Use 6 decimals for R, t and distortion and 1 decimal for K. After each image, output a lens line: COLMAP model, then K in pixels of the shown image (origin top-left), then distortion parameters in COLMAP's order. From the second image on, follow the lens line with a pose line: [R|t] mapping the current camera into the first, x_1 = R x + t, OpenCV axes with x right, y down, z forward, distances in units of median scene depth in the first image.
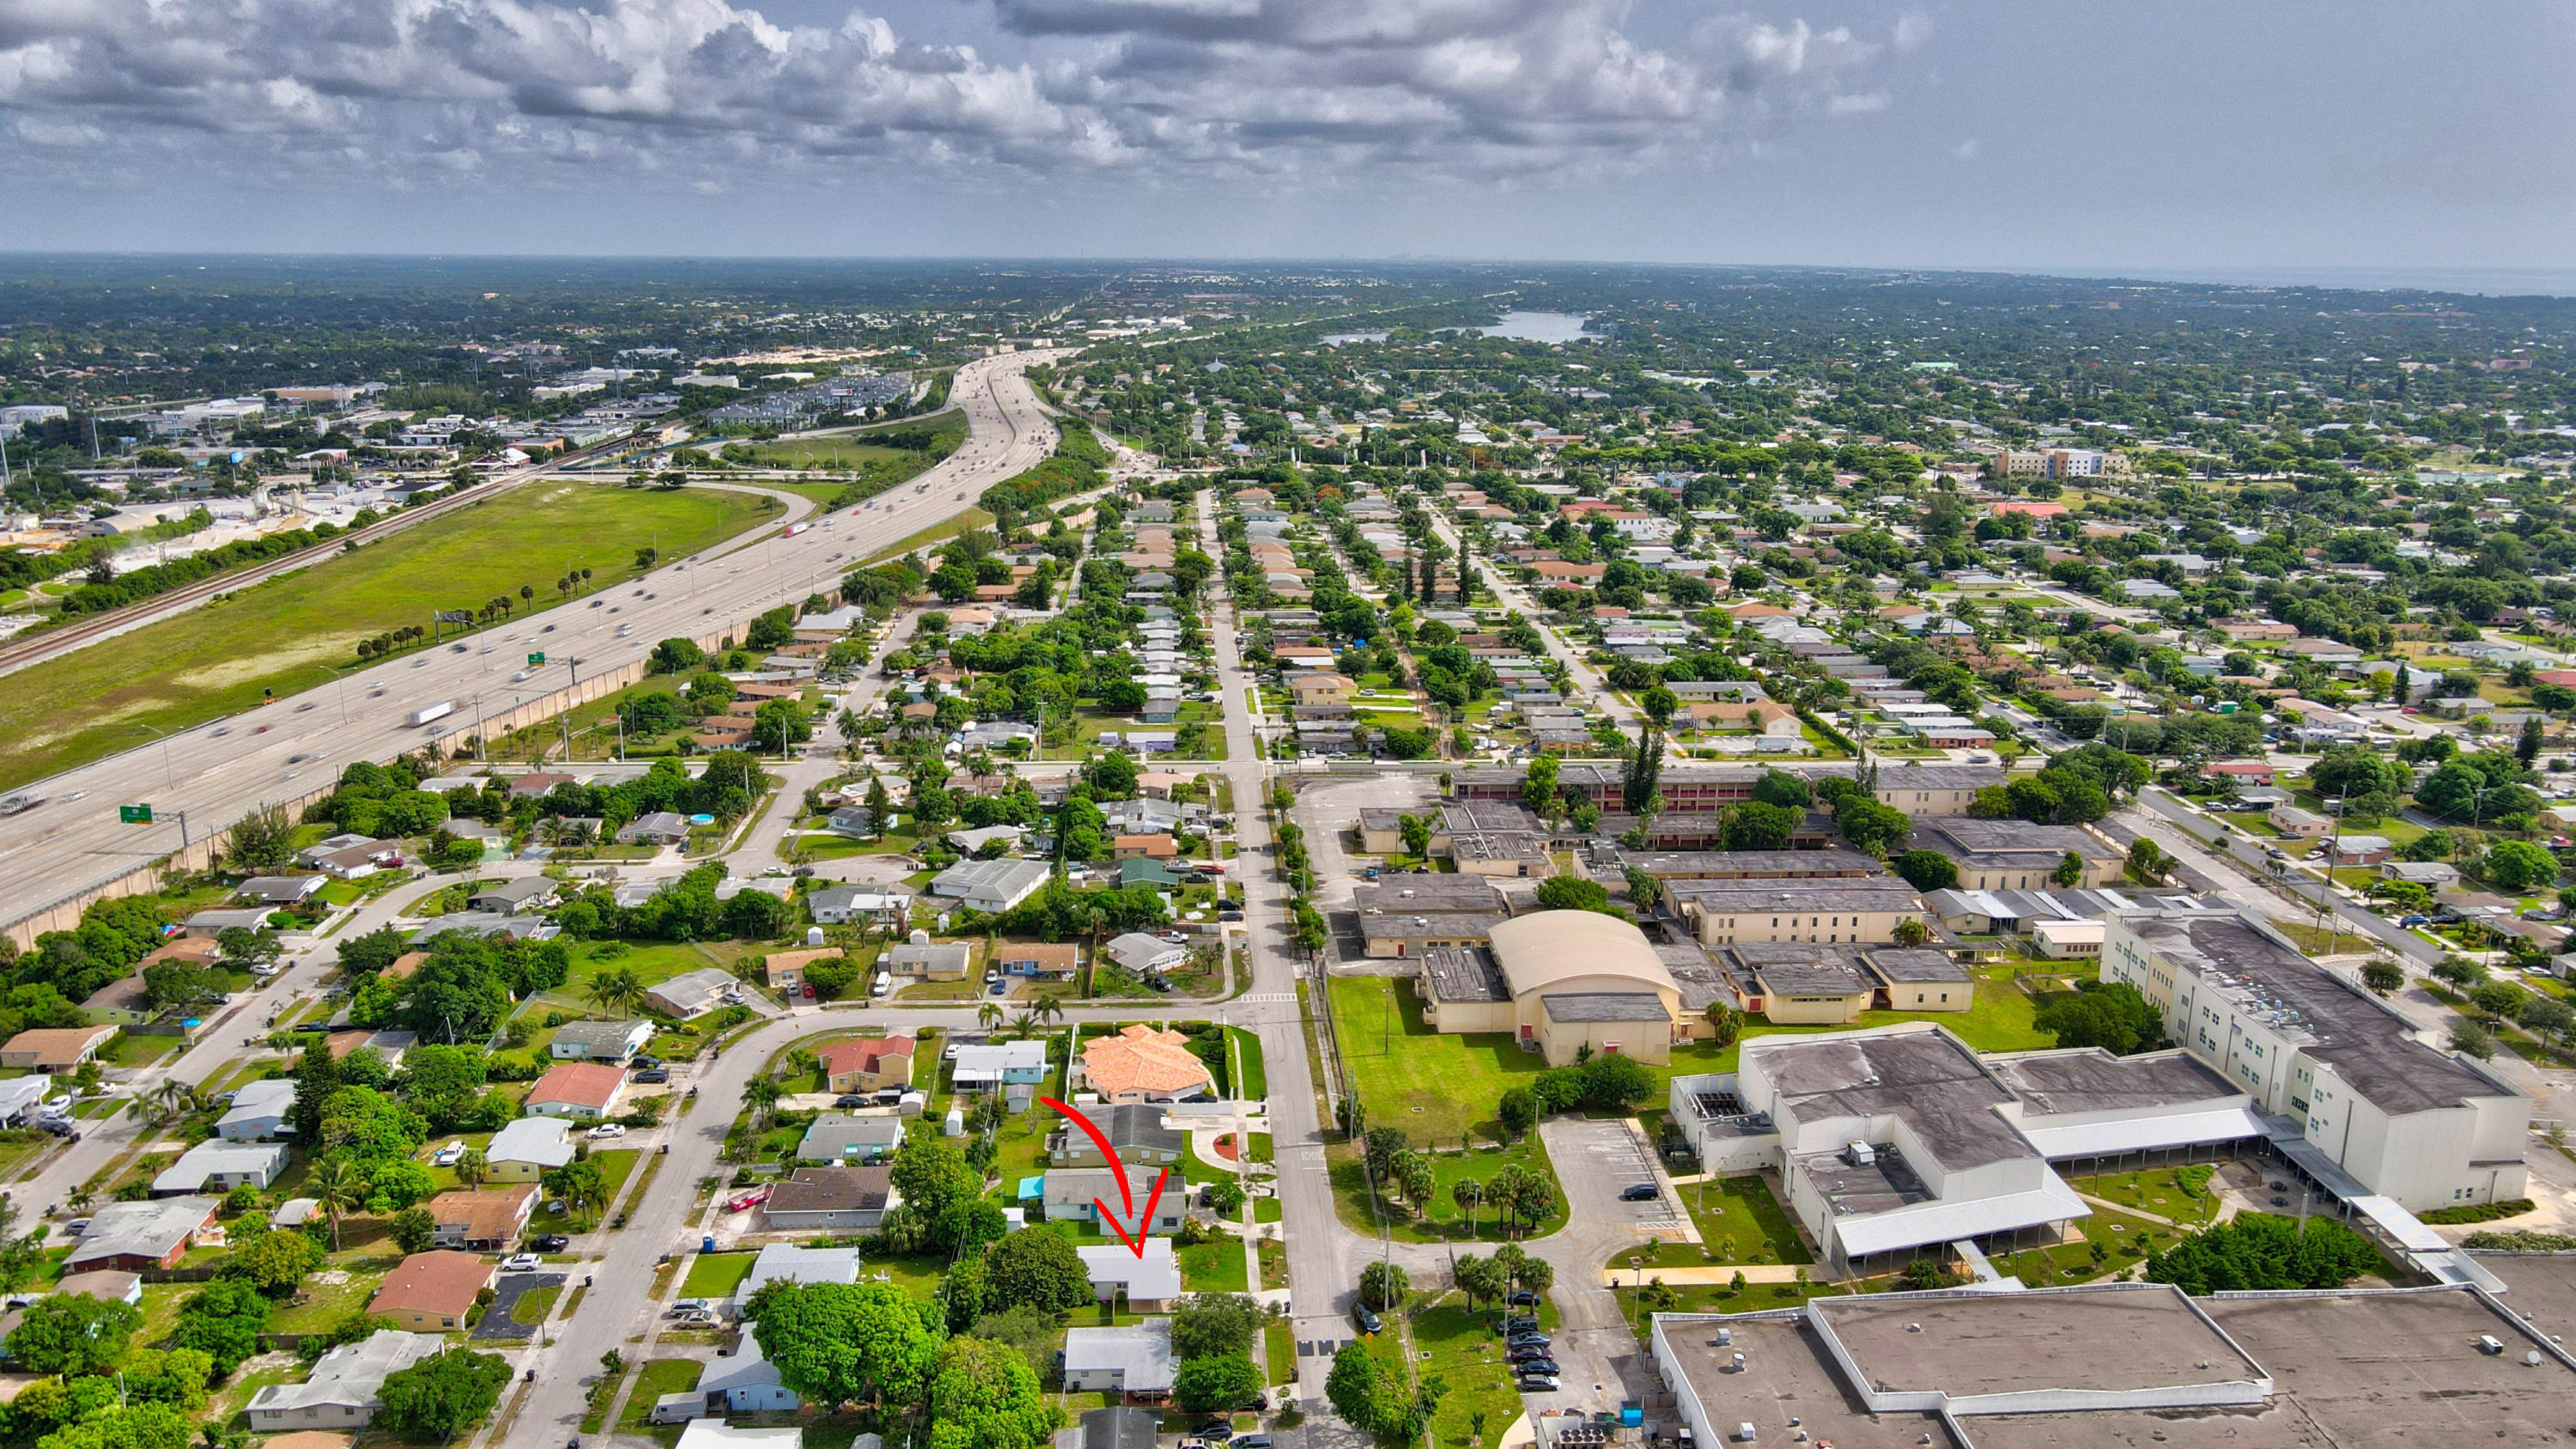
lens RADIAL K [[1920.6, 0, 1288.0], [0, 1920.6, 724.5], [0, 0, 1]] dist [0.002183, 0.008186]
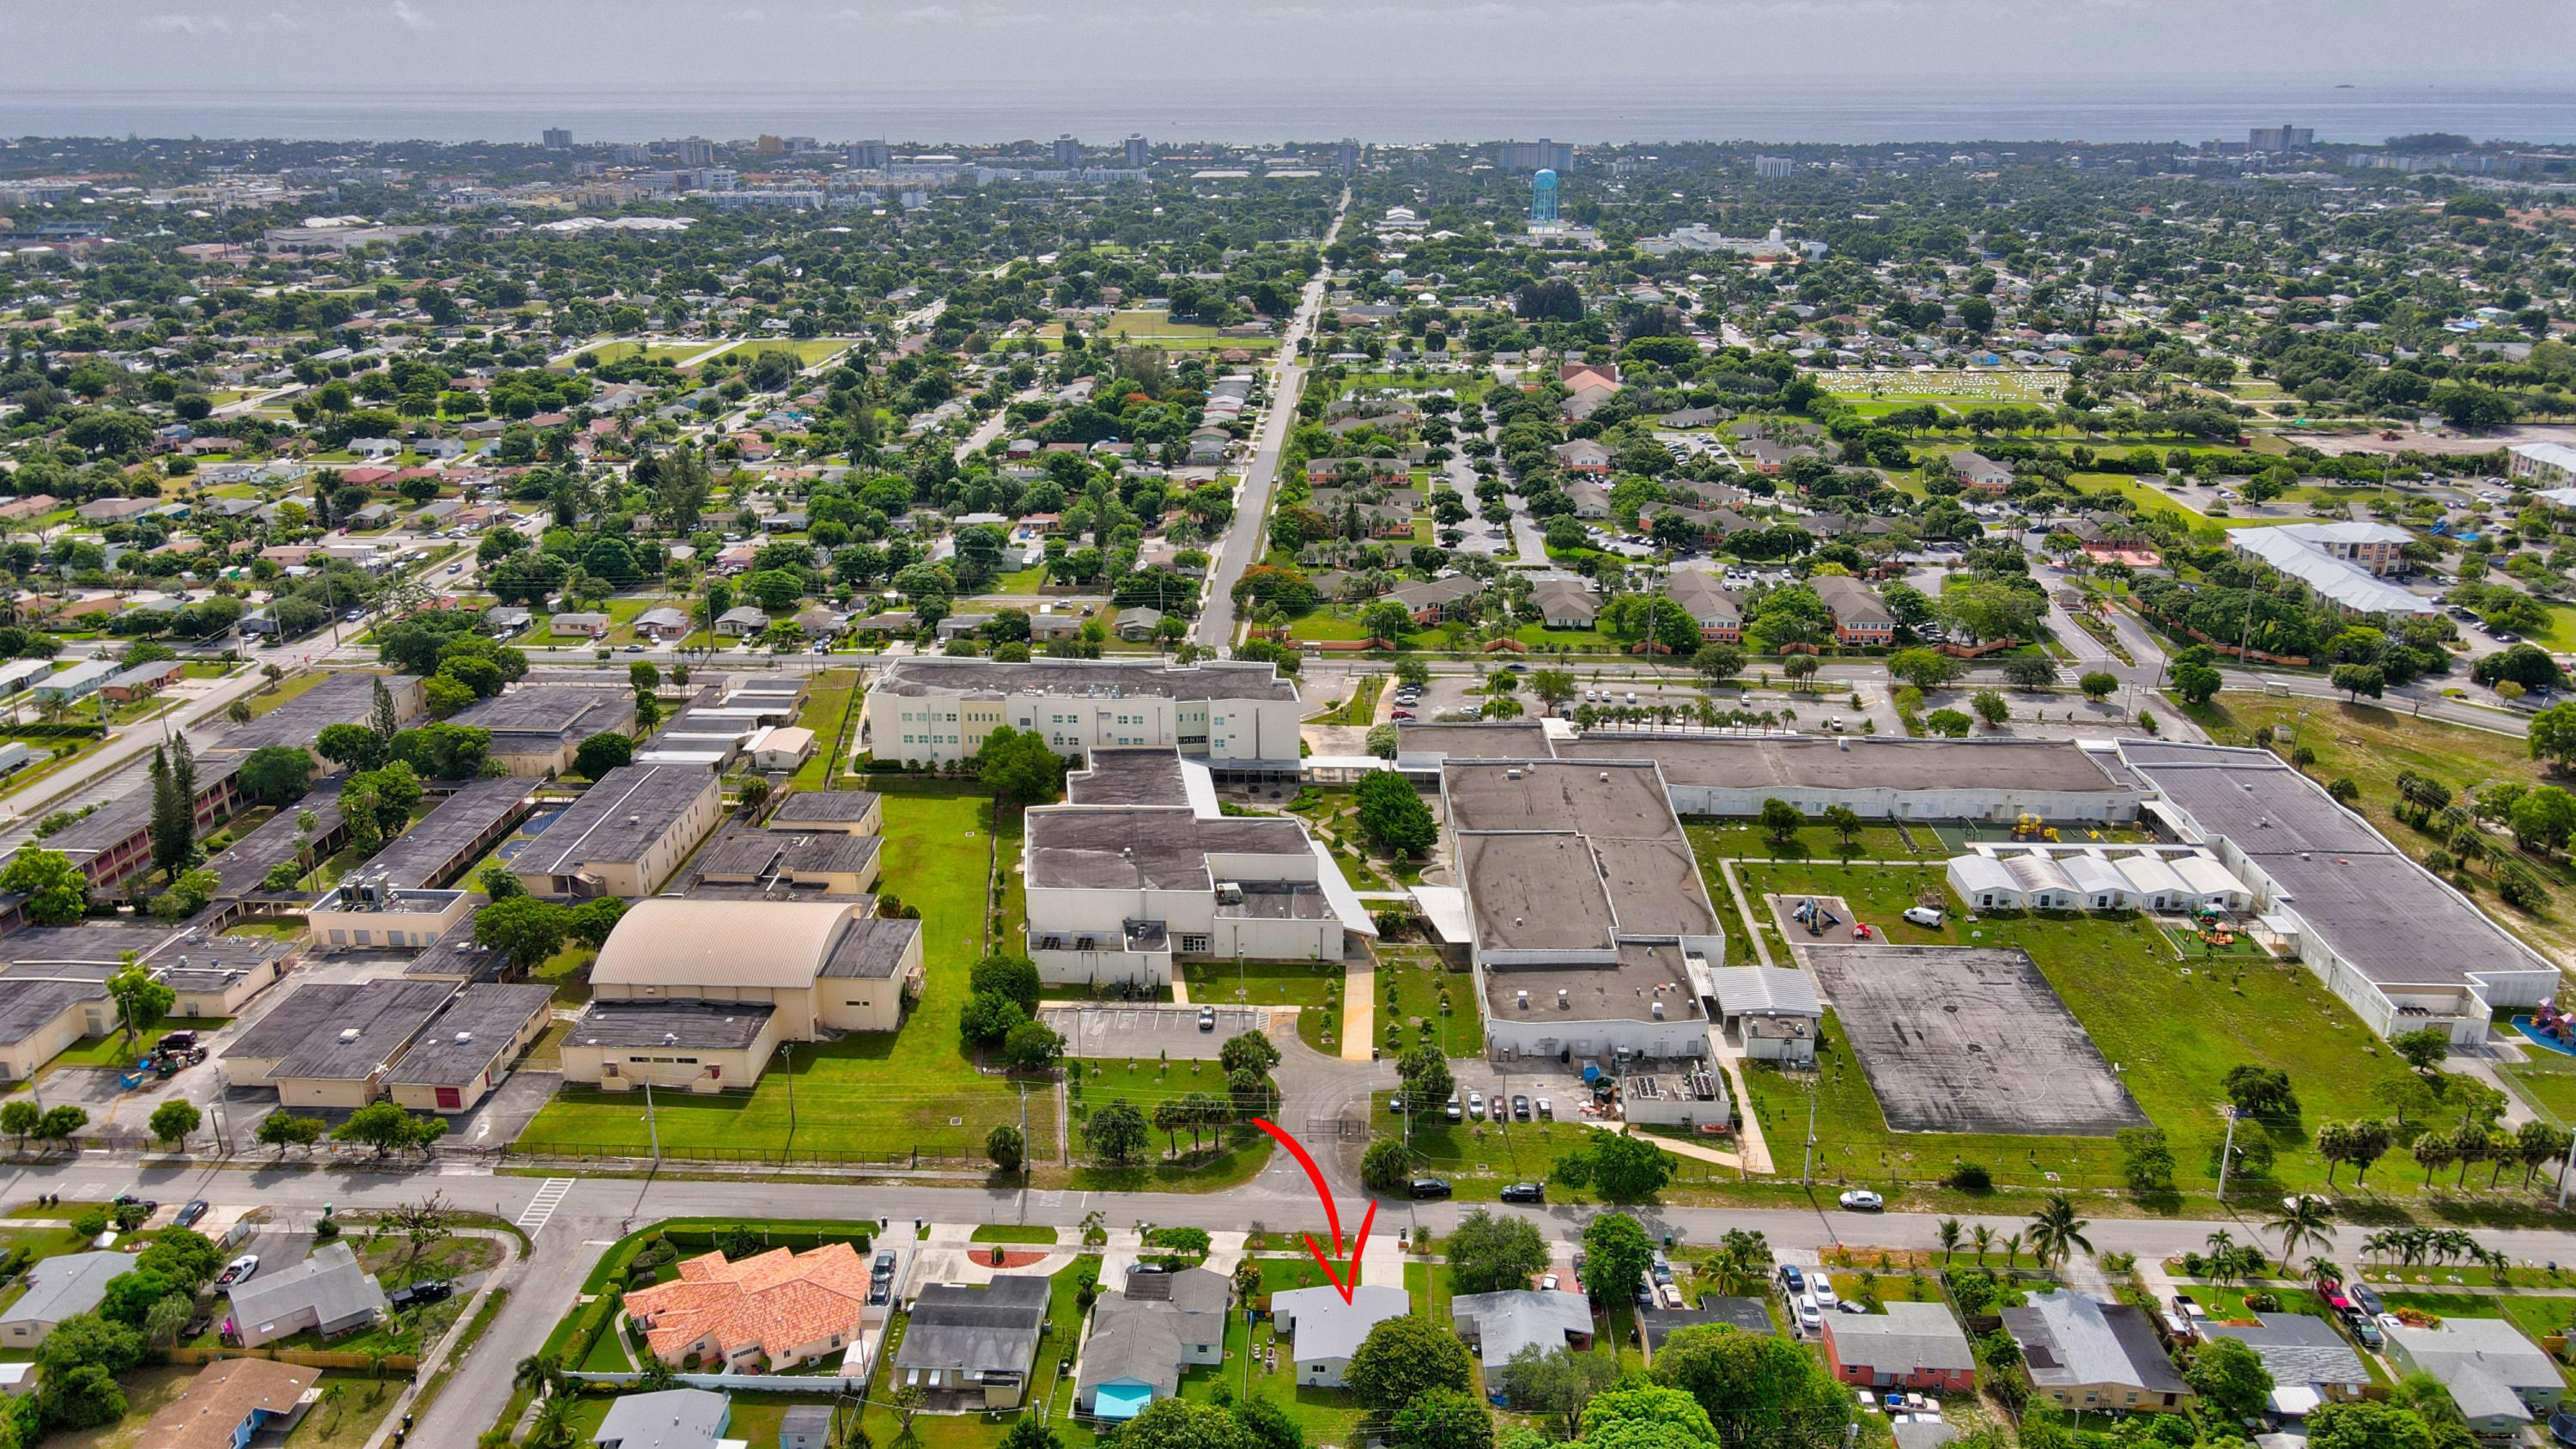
lens RADIAL K [[1920.6, 0, 1288.0], [0, 1920.6, 724.5], [0, 0, 1]] dist [0.002183, 0.008186]
pose [[0.118297, -0.333752, 0.935209, -0.588890], [0.250742, 0.921340, 0.297086, -0.156607], [-0.960799, 0.199352, 0.192678, 0.620309]]
